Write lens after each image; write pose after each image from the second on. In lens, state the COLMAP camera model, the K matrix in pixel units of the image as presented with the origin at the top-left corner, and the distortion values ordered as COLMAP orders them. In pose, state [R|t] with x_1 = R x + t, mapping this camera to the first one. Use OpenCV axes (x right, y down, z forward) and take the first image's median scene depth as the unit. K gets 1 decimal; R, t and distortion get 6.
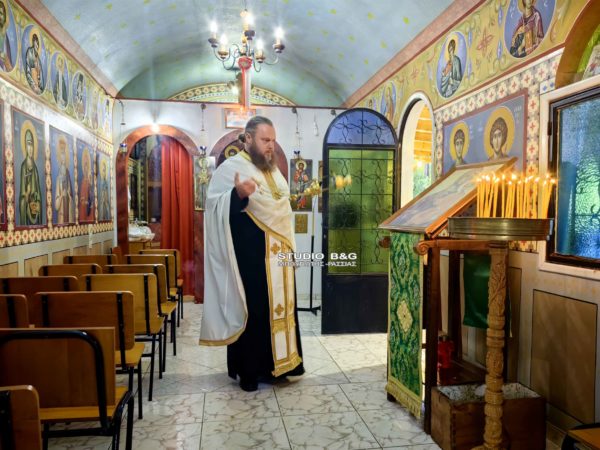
lens RADIAL K [[484.5, 0, 300.0], [0, 484.5, 225.0], [0, 0, 1]] dist [0.121855, -0.185819]
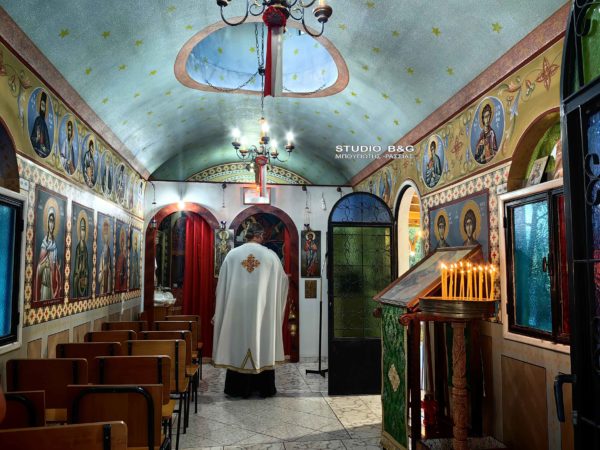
lens RADIAL K [[484.5, 0, 300.0], [0, 484.5, 225.0], [0, 0, 1]] dist [0.121855, -0.185819]
pose [[0.999611, -0.004328, -0.027563, 0.014955], [0.001014, 0.992876, -0.119148, -0.028923], [0.027882, 0.119074, 0.992494, -0.169735]]
